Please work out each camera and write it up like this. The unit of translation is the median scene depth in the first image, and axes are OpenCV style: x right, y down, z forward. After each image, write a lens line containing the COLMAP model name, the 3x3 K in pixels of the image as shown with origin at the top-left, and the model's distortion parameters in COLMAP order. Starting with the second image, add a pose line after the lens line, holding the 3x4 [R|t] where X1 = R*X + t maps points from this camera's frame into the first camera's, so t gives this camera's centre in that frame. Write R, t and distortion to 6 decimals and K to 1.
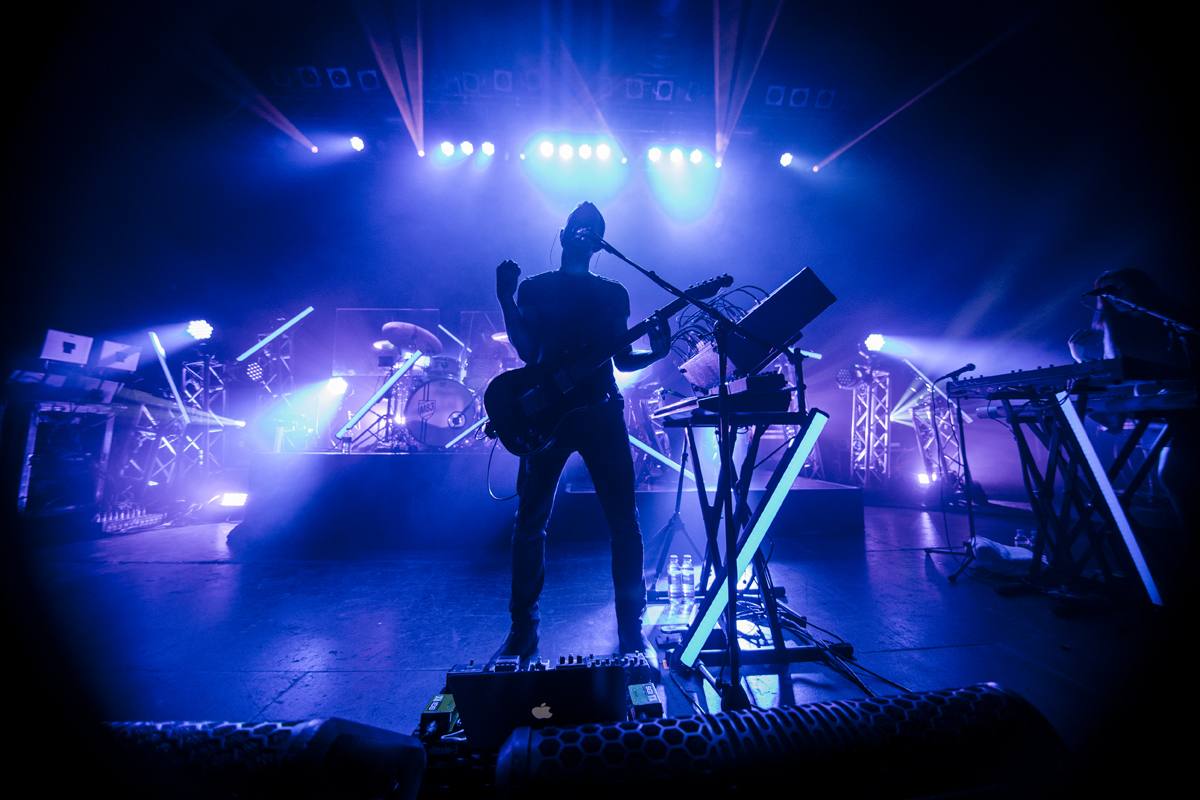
lens RADIAL K [[381.7, 0, 601.1], [0, 381.7, 395.7], [0, 0, 1]] dist [-0.014313, -0.004386]
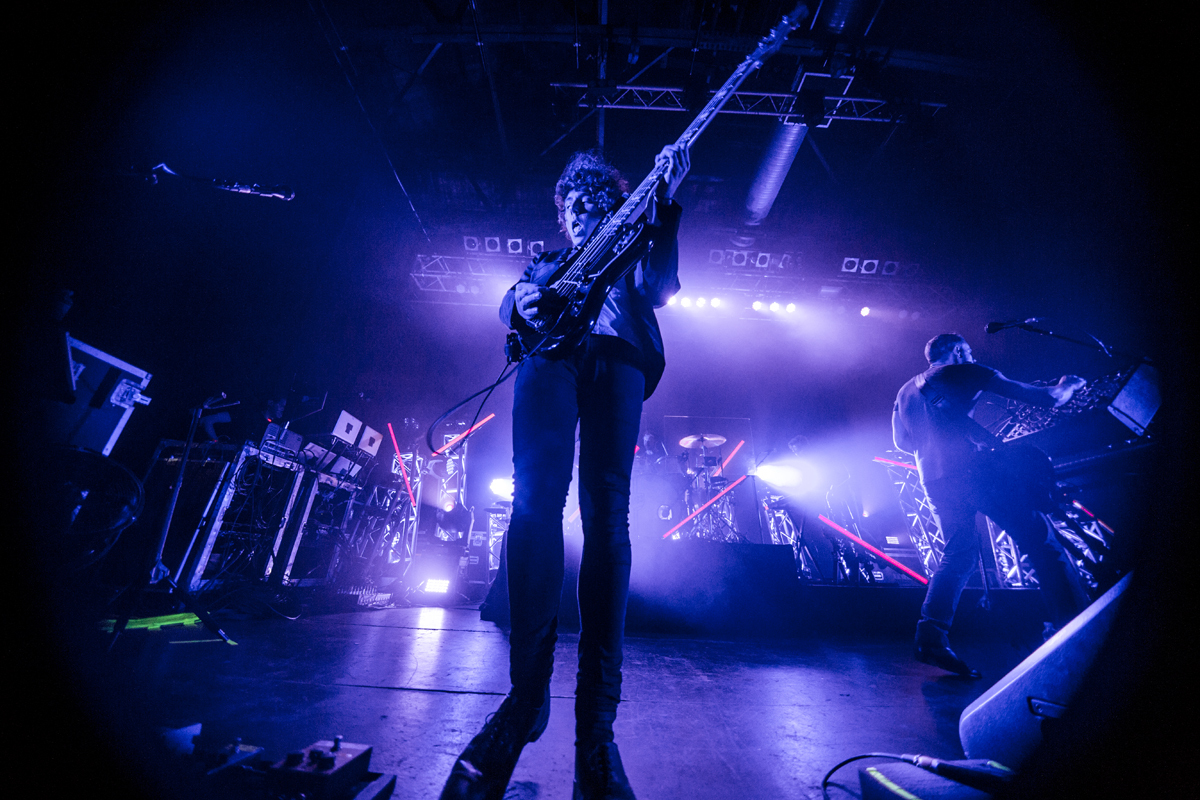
lens RADIAL K [[381.7, 0, 601.1], [0, 381.7, 395.7], [0, 0, 1]] dist [-0.014313, -0.004386]
pose [[0.998688, 0.032265, -0.039772, -0.376408], [-0.043094, 0.949042, -0.312189, 0.064950], [0.027673, 0.313493, 0.949187, -0.116600]]
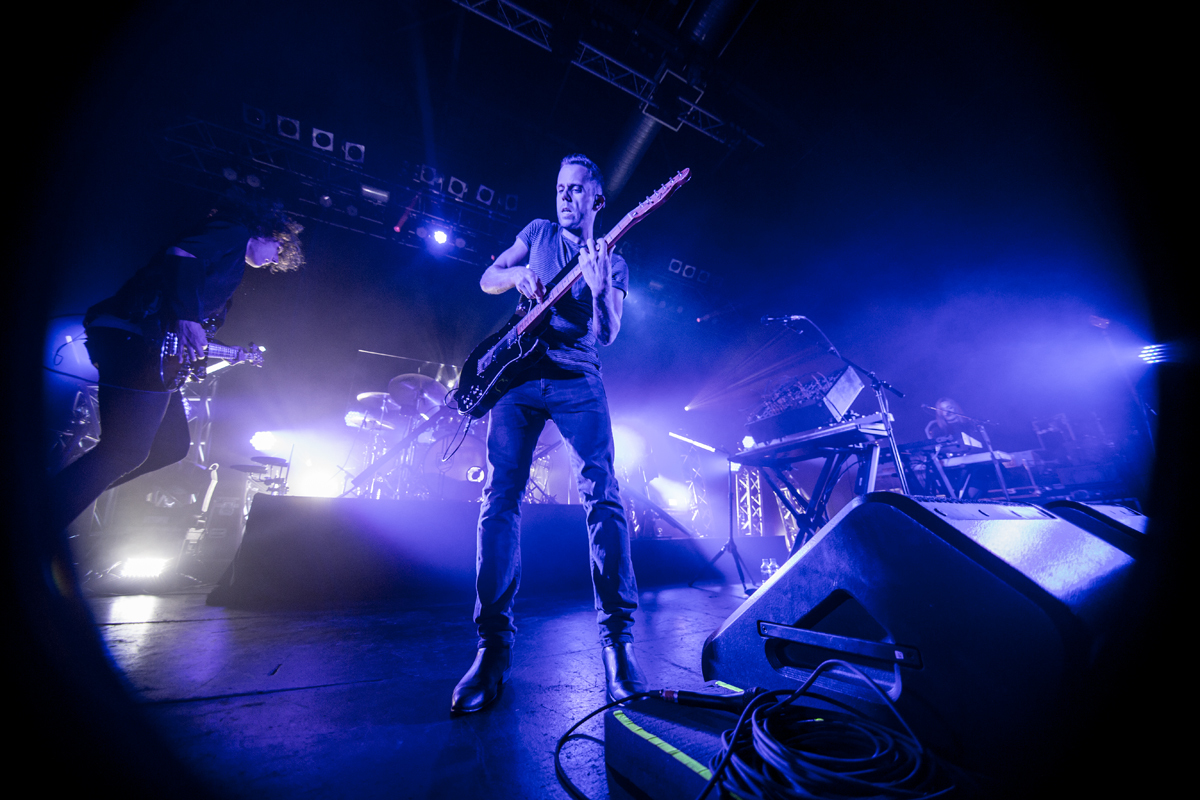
lens RADIAL K [[381.1, 0, 599.2], [0, 381.1, 399.2], [0, 0, 1]] dist [-0.019866, -0.000040]
pose [[0.914731, 0.131047, 0.382222, -0.350353], [-0.035552, 0.968380, -0.246932, 0.074779], [-0.402496, 0.212288, 0.890467, -0.080055]]
